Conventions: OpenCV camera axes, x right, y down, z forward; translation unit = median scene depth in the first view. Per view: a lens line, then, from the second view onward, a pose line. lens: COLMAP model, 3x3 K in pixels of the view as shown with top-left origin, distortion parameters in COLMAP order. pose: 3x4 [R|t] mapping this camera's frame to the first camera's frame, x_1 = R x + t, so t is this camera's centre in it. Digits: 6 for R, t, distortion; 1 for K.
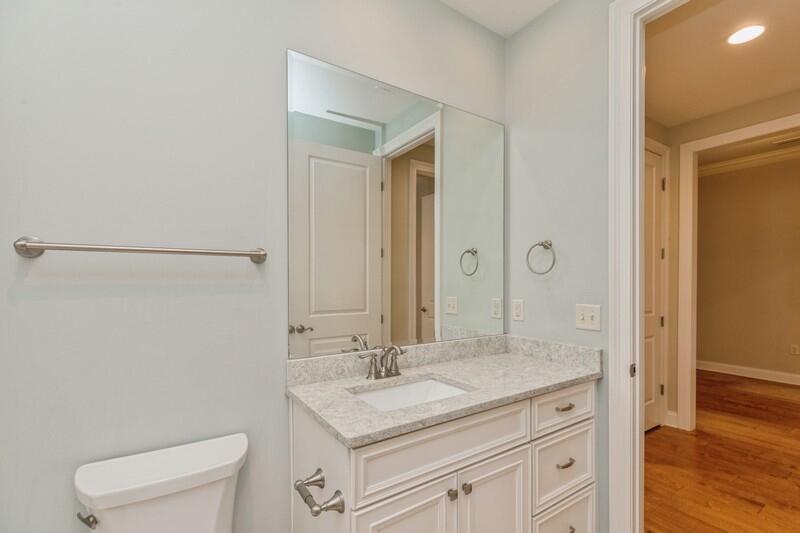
lens RADIAL K [[360.1, 0, 381.5], [0, 360.1, 283.0], [0, 0, 1]] dist [0.002881, -0.001800]
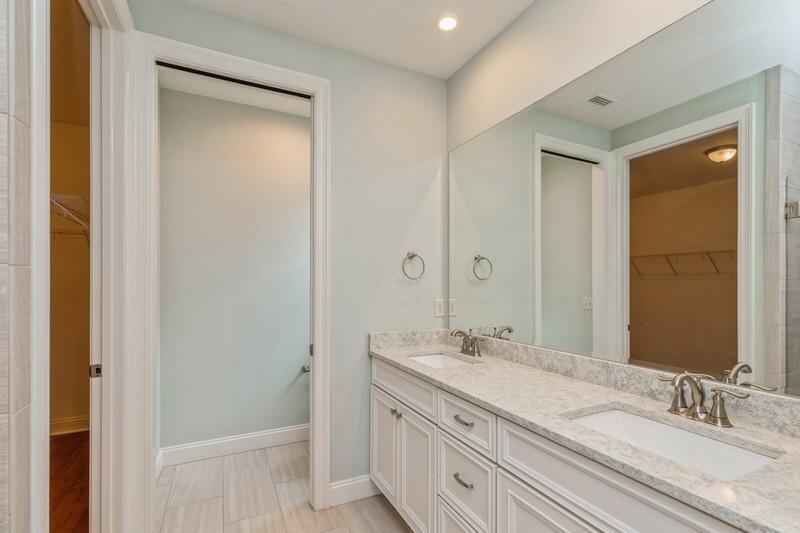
lens RADIAL K [[360.1, 0, 398.1], [0, 360.1, 280.5], [0, 0, 1]] dist [0.002881, -0.001800]
pose [[-0.117883, -0.004981, -0.993015, 0.922070], [-0.001389, 0.999987, -0.004851, -0.007141], [0.993027, 0.000808, -0.117888, 0.596694]]
